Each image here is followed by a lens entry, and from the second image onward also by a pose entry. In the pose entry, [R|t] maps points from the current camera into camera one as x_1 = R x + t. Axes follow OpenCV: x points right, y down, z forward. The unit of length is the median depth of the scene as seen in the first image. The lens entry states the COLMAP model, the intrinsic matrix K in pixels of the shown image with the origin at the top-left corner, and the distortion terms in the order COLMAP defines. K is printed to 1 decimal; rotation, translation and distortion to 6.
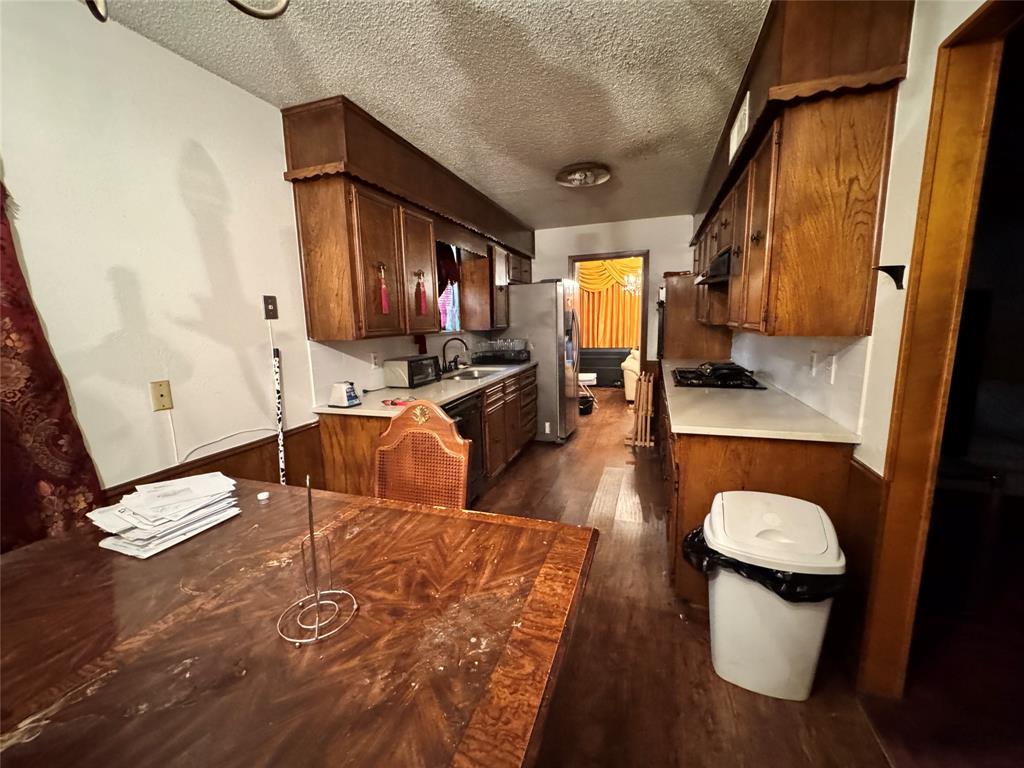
lens RADIAL K [[411.1, 0, 511.0], [0, 411.1, 382.6], [0, 0, 1]] dist [-0.000826, -0.000030]
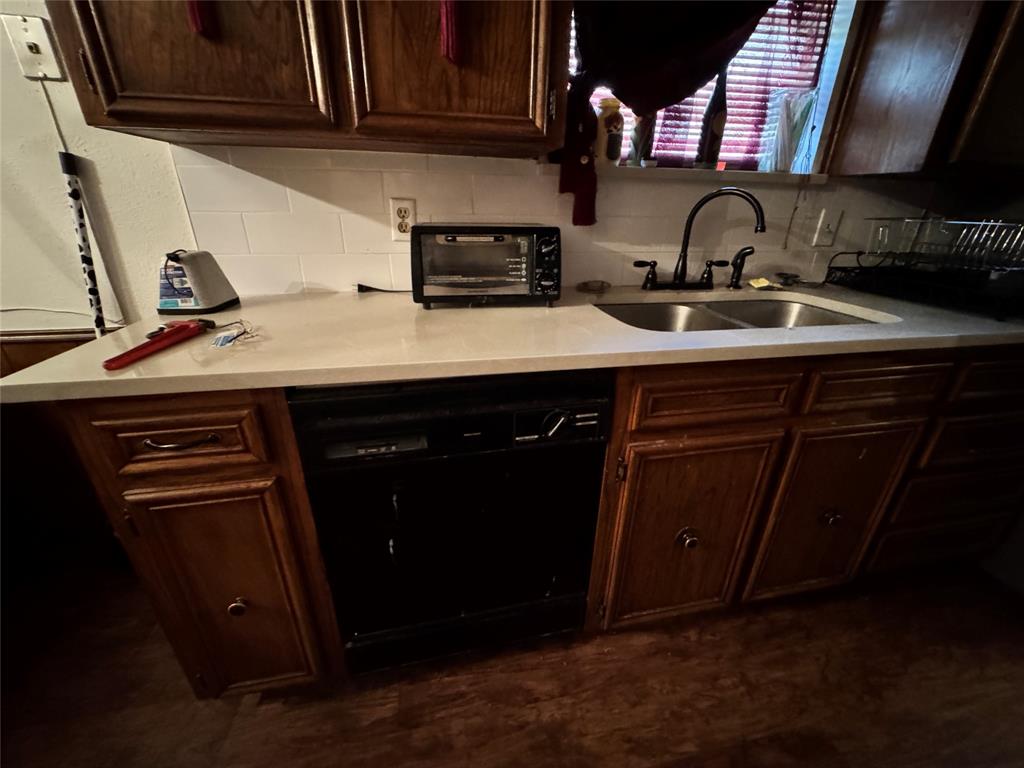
lens RADIAL K [[411.1, 0, 512.8], [0, 411.1, 385.7], [0, 0, 1]] dist [-0.000826, -0.000030]
pose [[0.495861, 0.375991, -0.782785, 0.093657], [-0.163299, 0.925700, 0.341194, -0.047810], [0.852910, -0.041357, 0.520417, 0.707537]]
